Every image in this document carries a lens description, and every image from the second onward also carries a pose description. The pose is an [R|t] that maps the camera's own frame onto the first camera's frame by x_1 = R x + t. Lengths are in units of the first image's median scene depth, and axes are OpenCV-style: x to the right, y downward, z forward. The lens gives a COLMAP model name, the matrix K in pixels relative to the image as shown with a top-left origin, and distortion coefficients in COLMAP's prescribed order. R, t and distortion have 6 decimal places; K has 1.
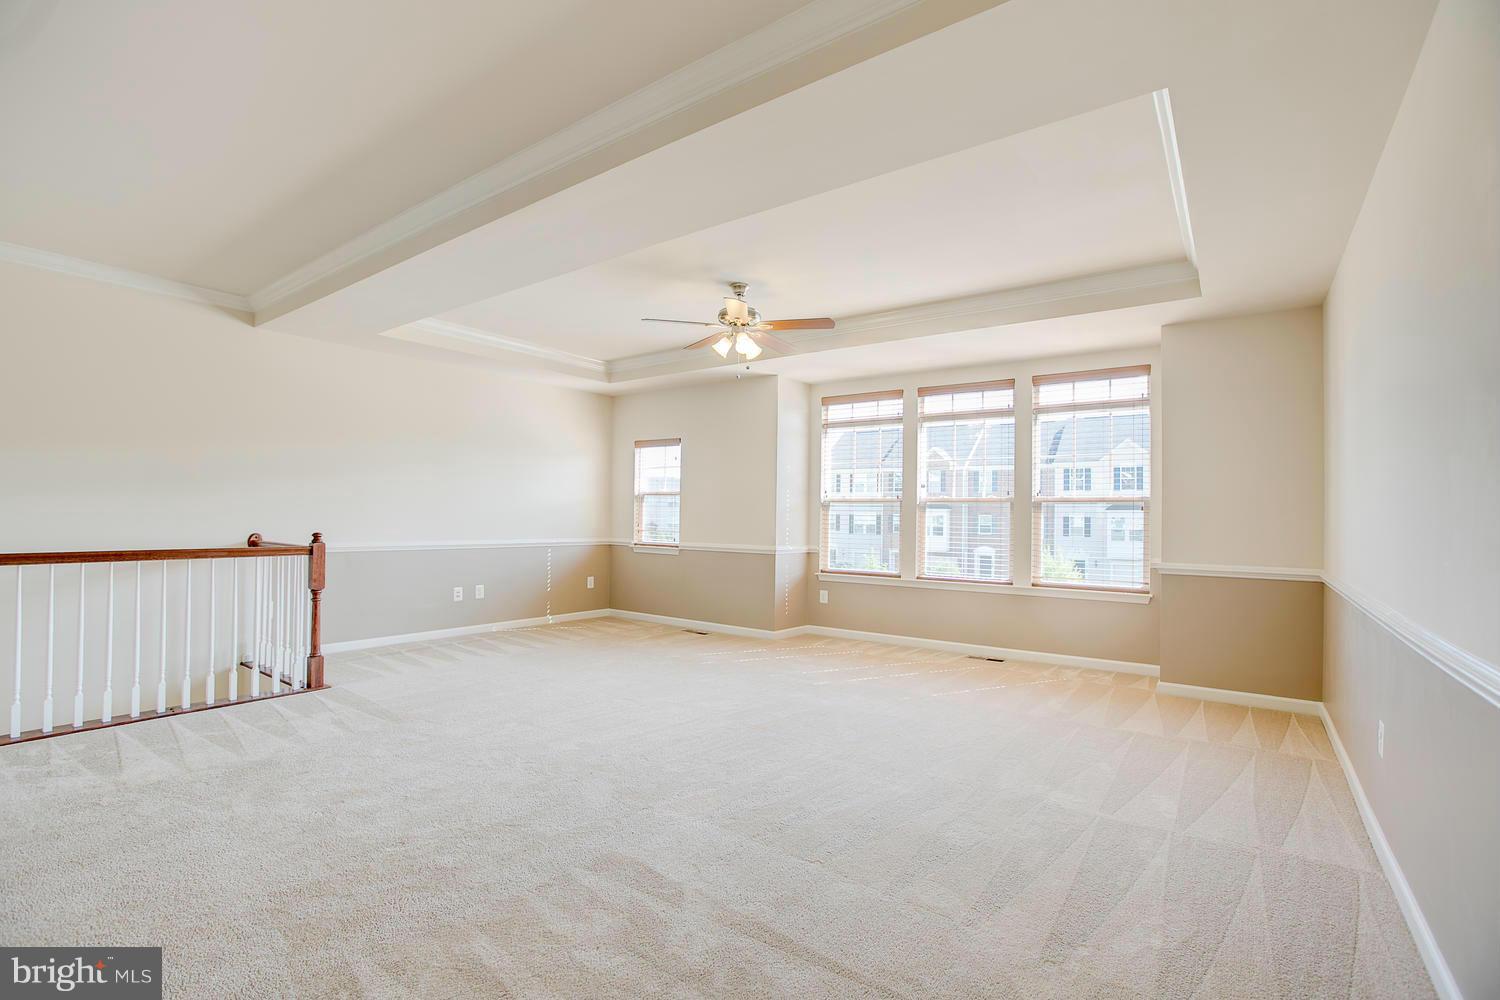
lens RADIAL K [[717.1, 0, 750.0], [0, 717.1, 500.0], [0, 0, 1]] dist [-0.062048, 0.022509]
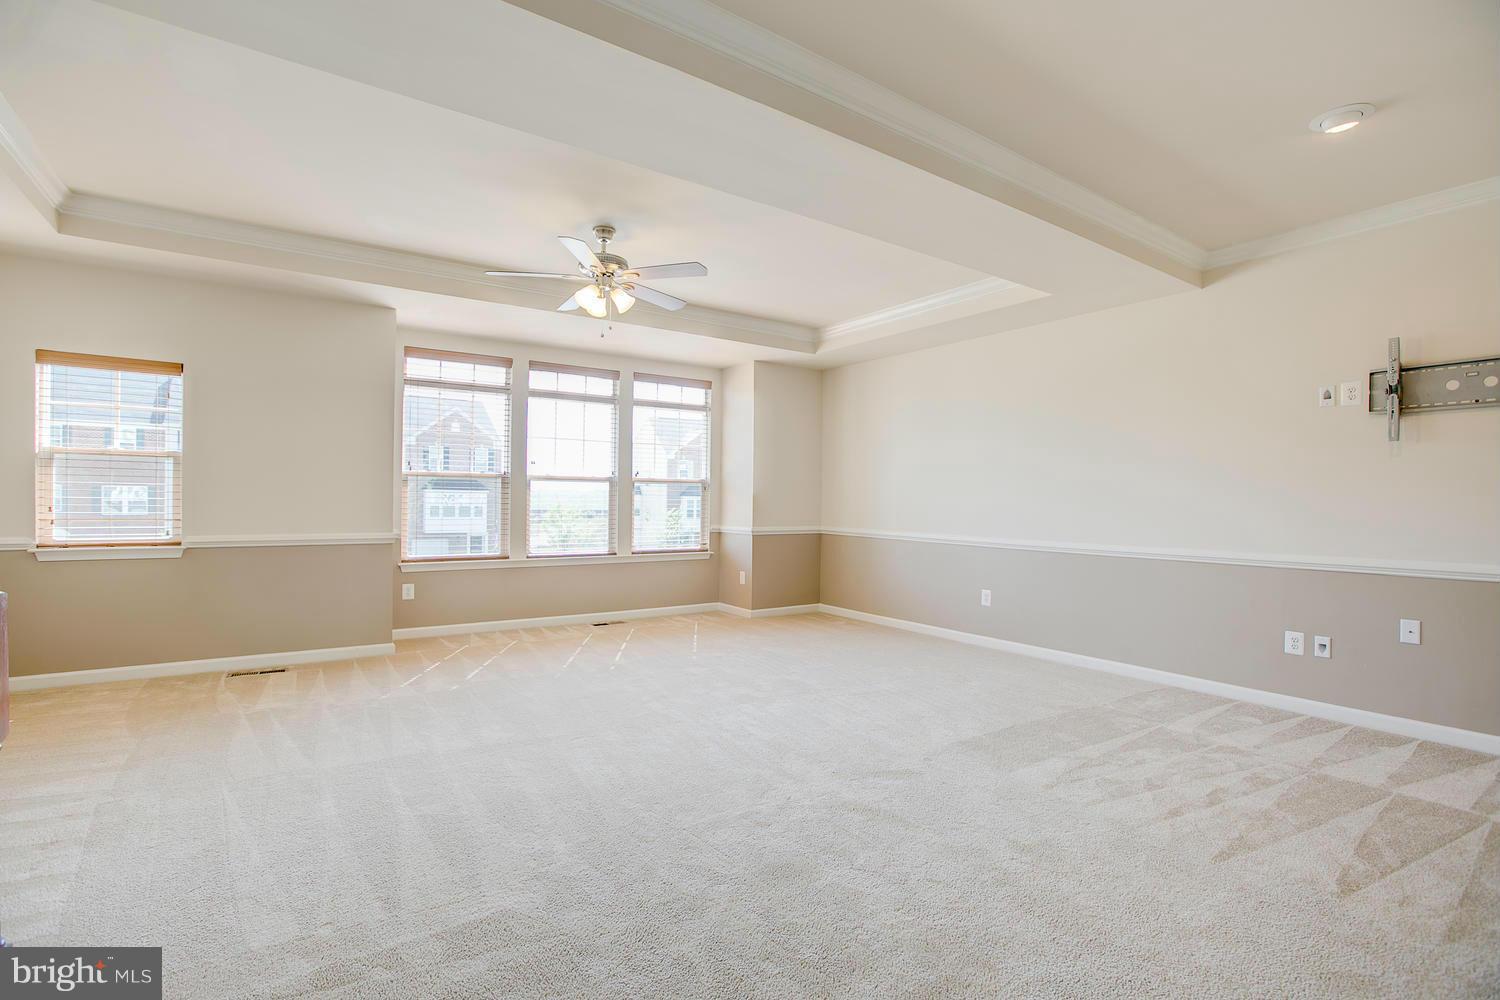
lens RADIAL K [[683.5, 0, 745.5], [0, 683.5, 506.8], [0, 0, 1]] dist [-0.053372, 0.019325]
pose [[0.324873, -0.022136, 0.945499, -0.638175], [-0.029279, 0.999011, 0.033449, 0.001382], [-0.945304, -0.038549, 0.323904, 0.497498]]
